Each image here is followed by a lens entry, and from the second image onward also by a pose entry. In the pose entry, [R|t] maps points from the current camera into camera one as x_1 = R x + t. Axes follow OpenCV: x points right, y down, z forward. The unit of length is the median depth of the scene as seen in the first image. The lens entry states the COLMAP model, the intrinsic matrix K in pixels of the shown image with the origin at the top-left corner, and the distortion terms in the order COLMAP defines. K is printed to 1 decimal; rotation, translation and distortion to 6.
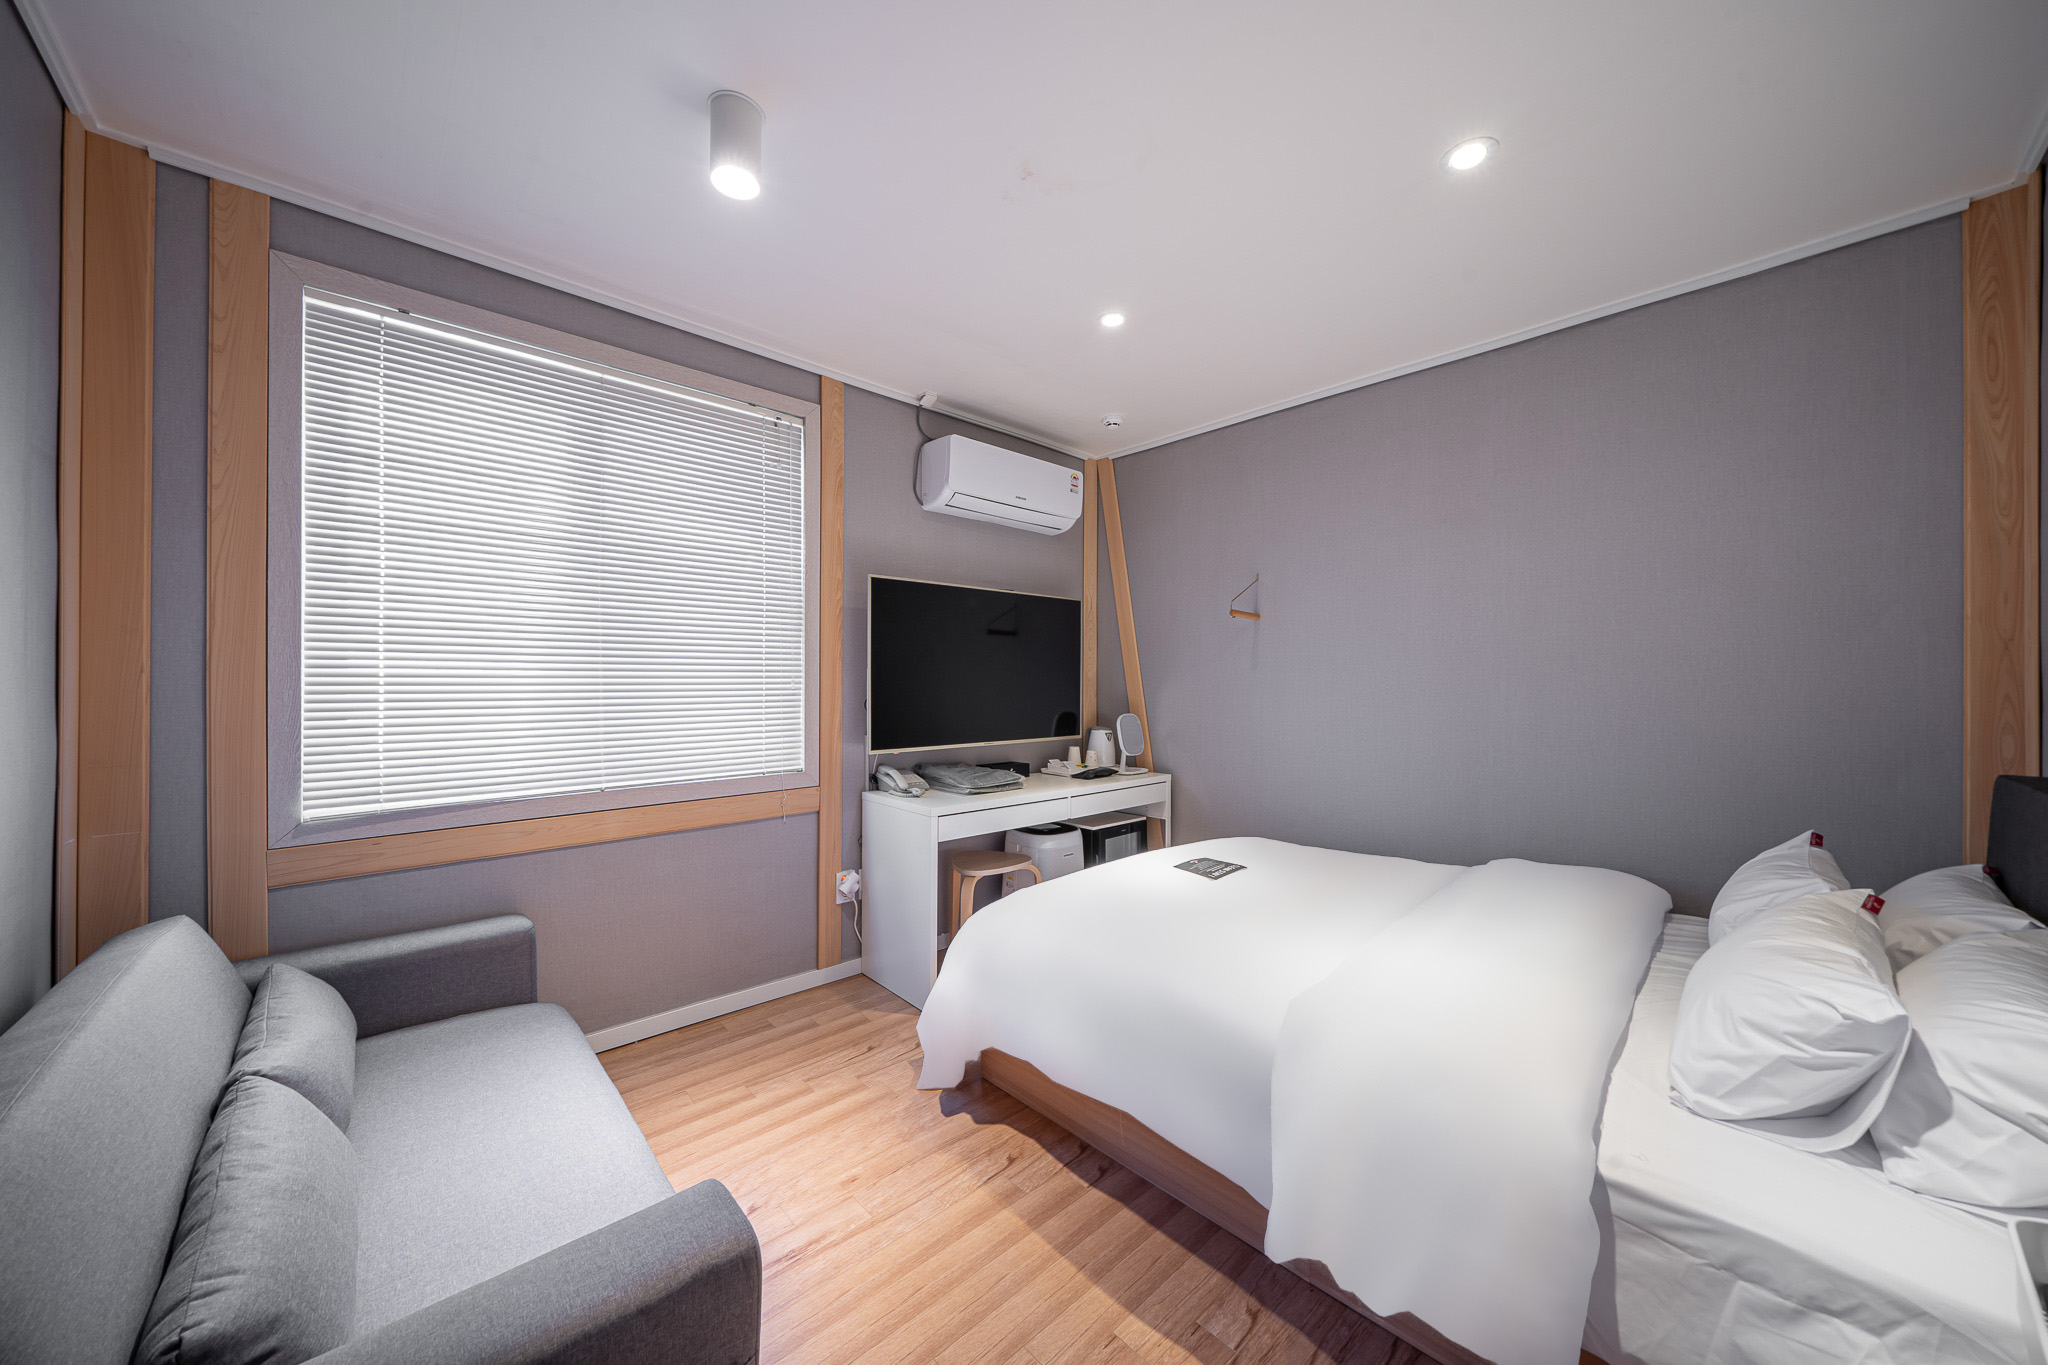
lens RADIAL K [[705.8, 0, 1017.9], [0, 705.8, 686.0], [0, 0, 1]] dist [-0.002183, -0.000051]
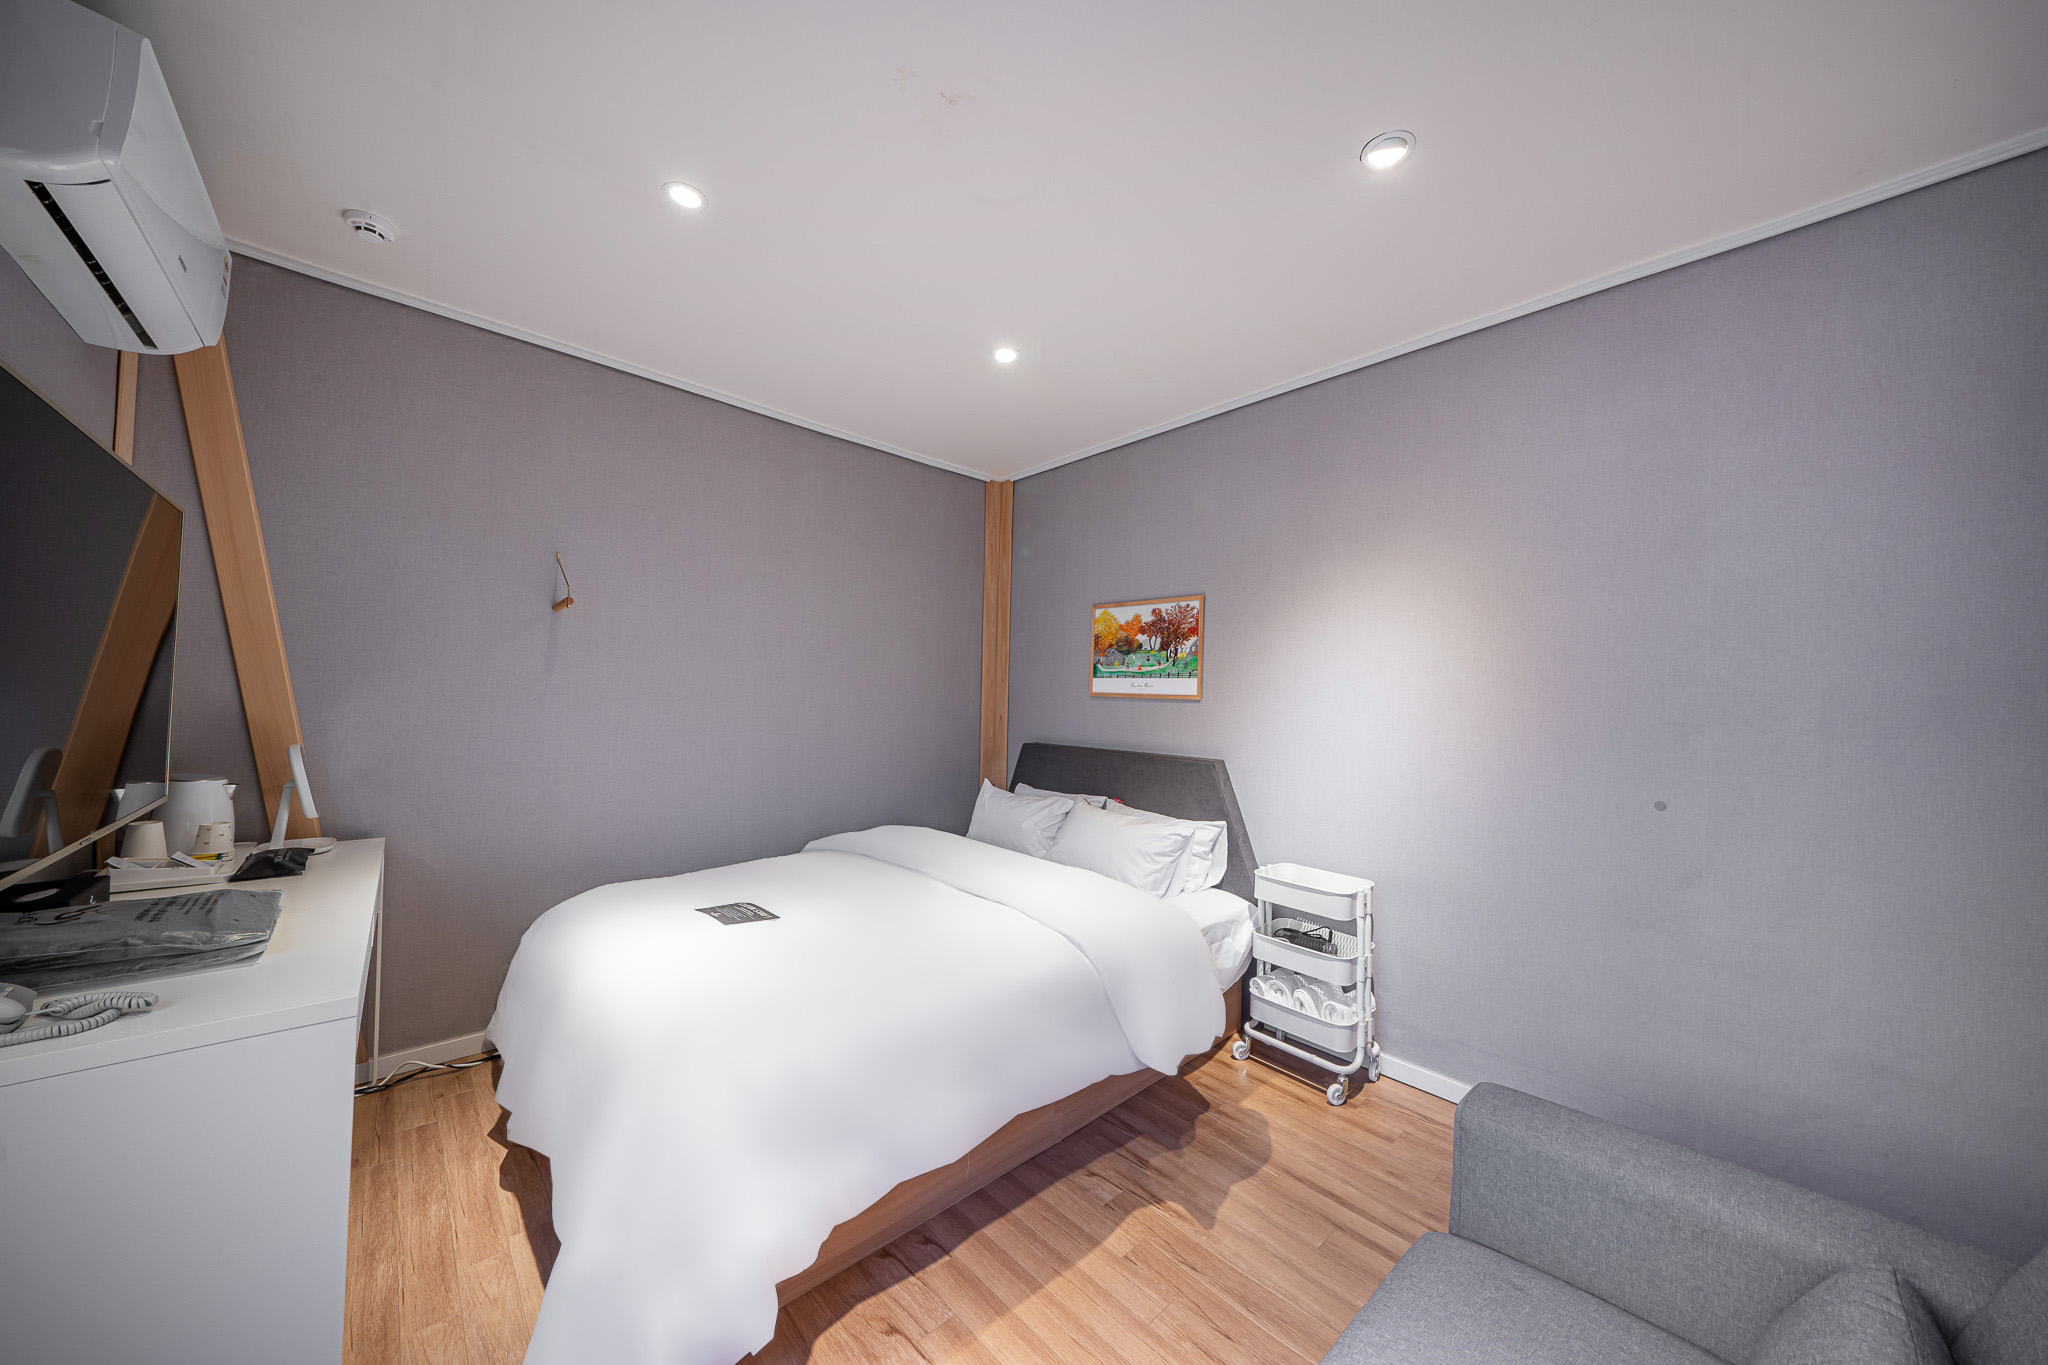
lens RADIAL K [[705.8, 0, 1018.5], [0, 705.8, 685.2], [0, 0, 1]] dist [-0.002183, -0.000051]
pose [[-0.006835, 0.022416, 0.999725, -0.900912], [-0.022663, 0.999488, -0.022566, -0.013106], [-0.999720, -0.022811, -0.006324, 1.010790]]
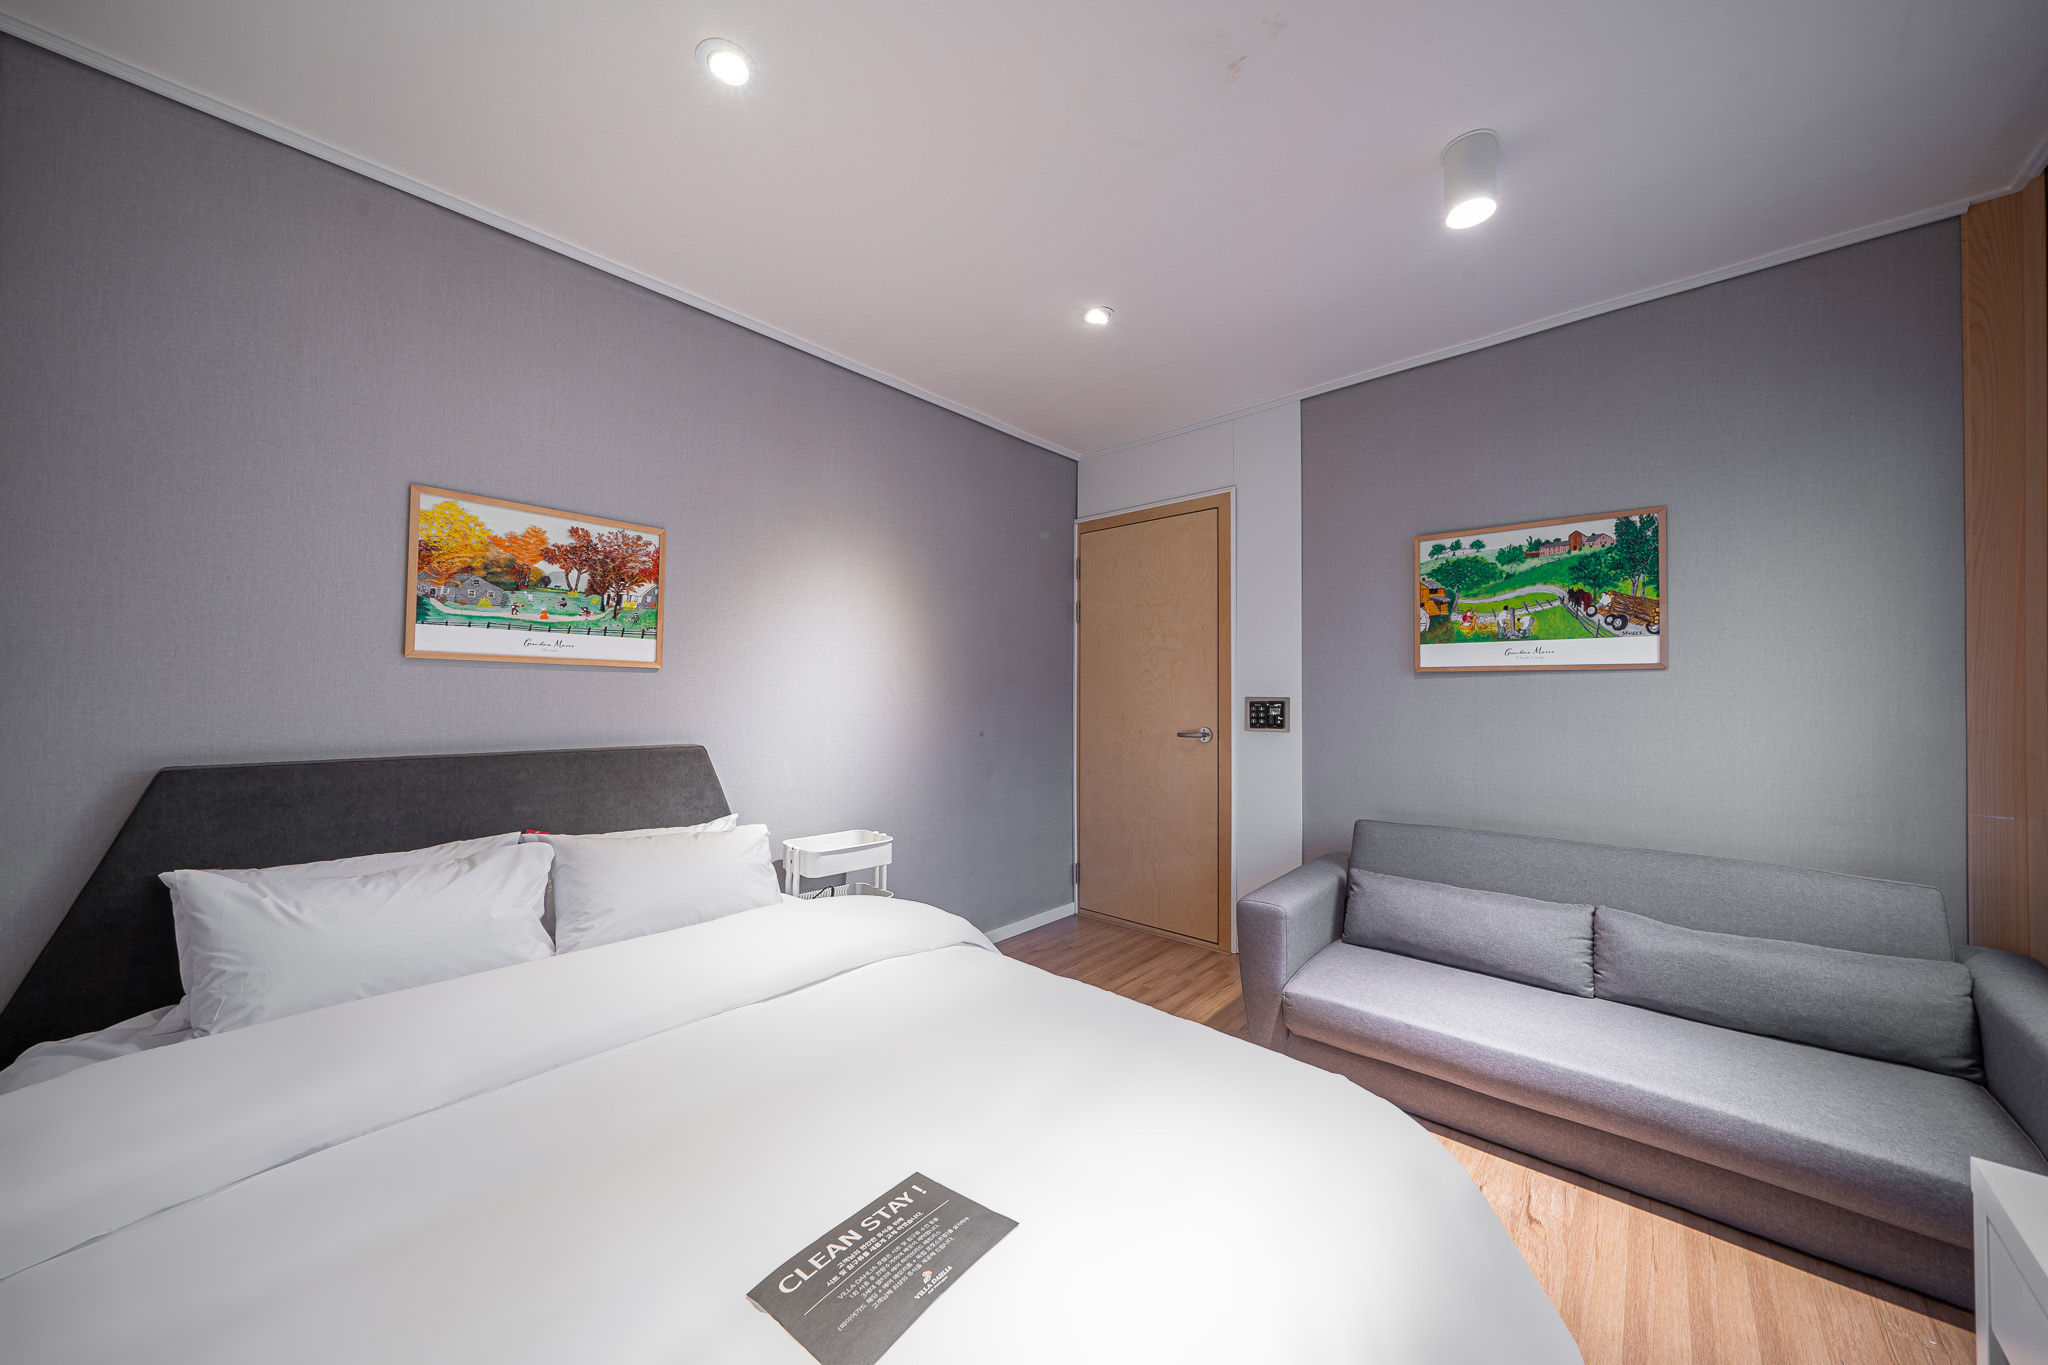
lens RADIAL K [[705.8, 0, 1037.8], [0, 705.8, 679.3], [0, 0, 1]] dist [-0.002183, -0.000051]
pose [[-0.991451, 0.001341, -0.130476, 0.382722], [0.004760, 0.999653, -0.025901, 0.032637], [0.130396, -0.026301, -0.991113, 1.982352]]
